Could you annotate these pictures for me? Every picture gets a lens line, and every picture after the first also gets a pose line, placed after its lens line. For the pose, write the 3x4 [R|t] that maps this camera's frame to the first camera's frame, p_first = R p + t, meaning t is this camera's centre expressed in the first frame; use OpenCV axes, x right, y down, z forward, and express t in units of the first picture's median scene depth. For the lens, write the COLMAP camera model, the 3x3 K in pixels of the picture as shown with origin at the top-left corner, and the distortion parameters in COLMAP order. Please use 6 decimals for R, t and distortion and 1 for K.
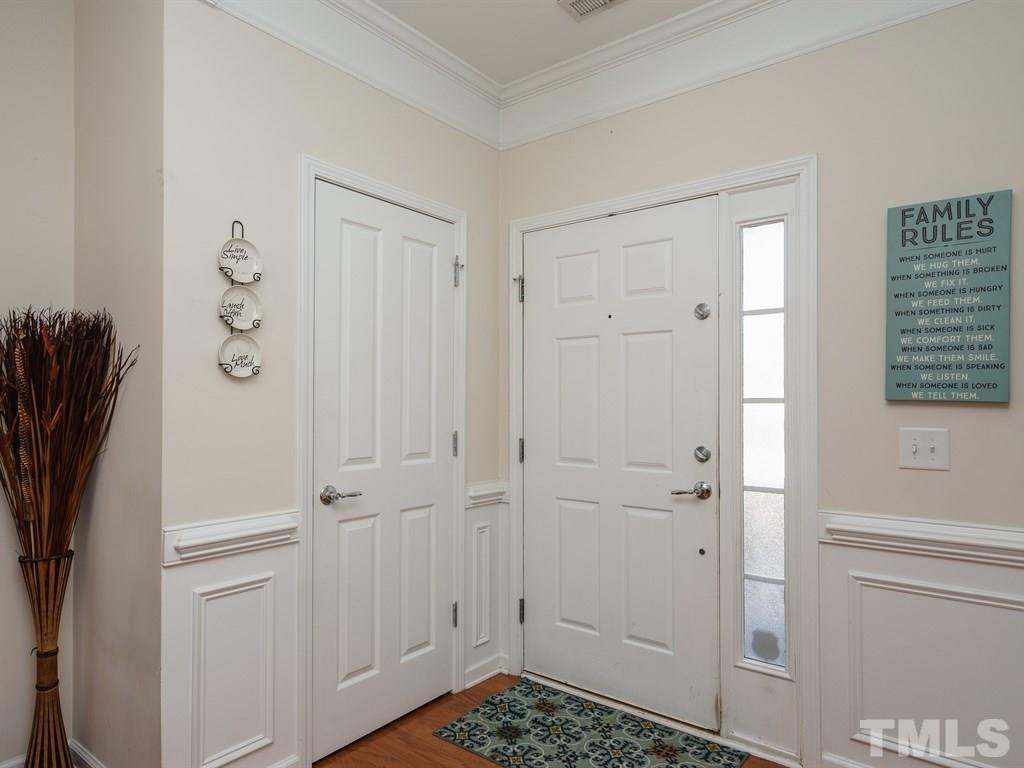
lens RADIAL K [[612.3, 0, 524.9], [0, 612.3, 398.2], [0, 0, 1]] dist [0.002800, 0.000911]
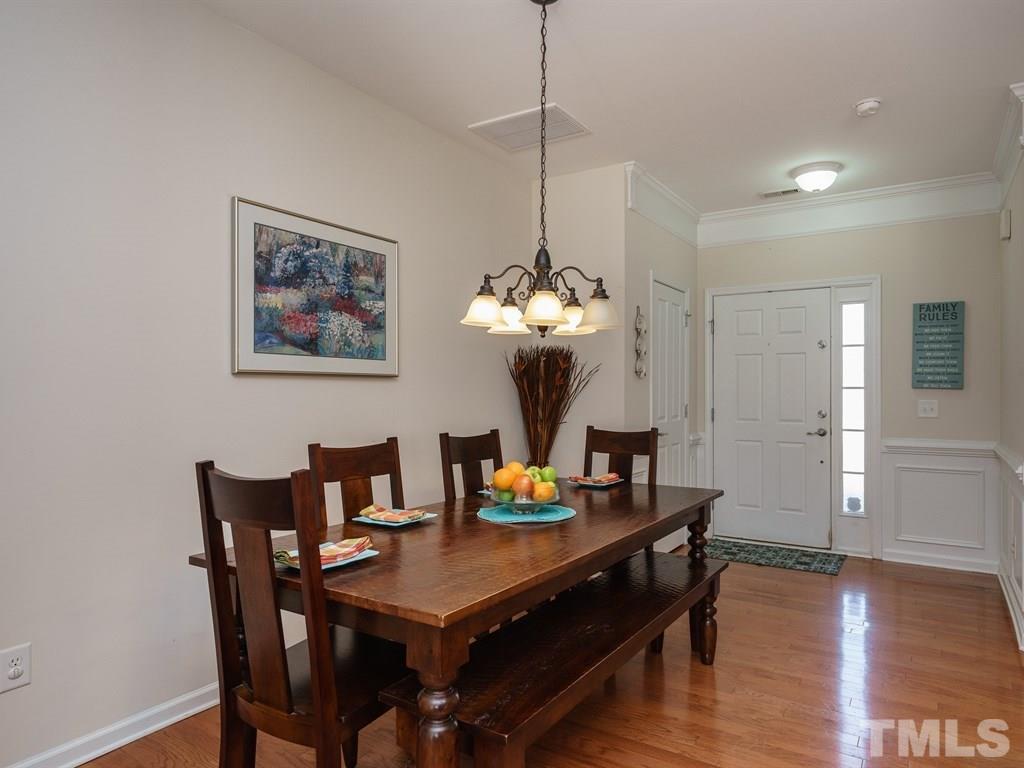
lens RADIAL K [[646.6, 0, 535.6], [0, 646.6, 387.9], [0, 0, 1]] dist [0.001013, 0.000184]
pose [[0.994204, -0.000654, 0.107508, -1.076349], [0.000072, 0.999985, 0.005419, -0.009610], [-0.107510, -0.005380, 0.994189, -1.257037]]
